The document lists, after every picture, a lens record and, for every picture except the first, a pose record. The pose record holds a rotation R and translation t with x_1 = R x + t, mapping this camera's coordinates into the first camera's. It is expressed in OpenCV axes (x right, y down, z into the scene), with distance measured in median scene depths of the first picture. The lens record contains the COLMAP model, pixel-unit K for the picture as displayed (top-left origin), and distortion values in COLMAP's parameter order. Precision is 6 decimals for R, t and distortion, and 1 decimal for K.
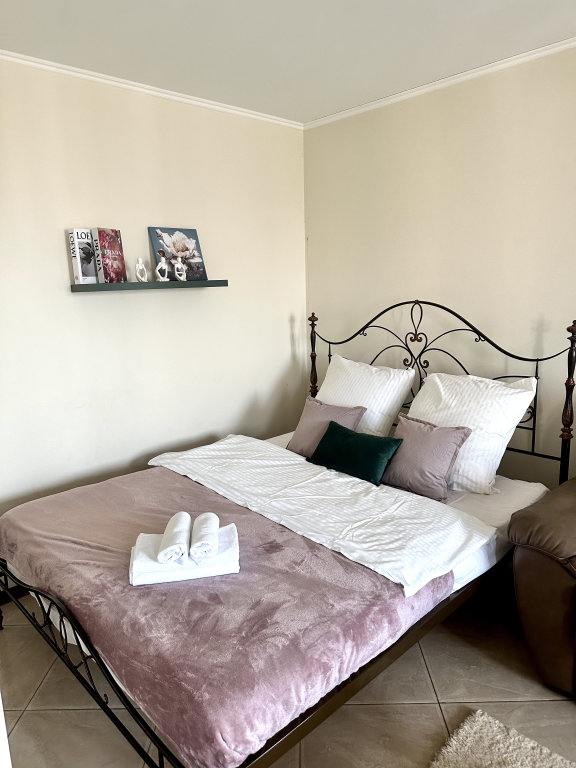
lens RADIAL K [[533.7, 0, 283.3], [0, 533.7, 382.8], [0, 0, 1]] dist [0.088788, -0.121332]
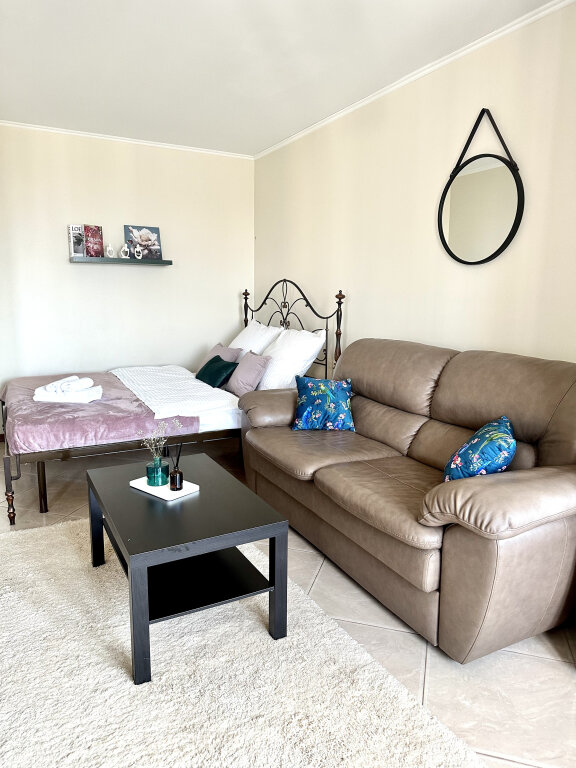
lens RADIAL K [[533.7, 0, 283.3], [0, 533.7, 382.8], [0, 0, 1]] dist [0.088788, -0.121332]
pose [[0.960514, 0.092236, -0.262500, 0.688373], [-0.095956, 0.995385, -0.001359, 0.136911], [0.261163, 0.026494, 0.964931, -0.420558]]
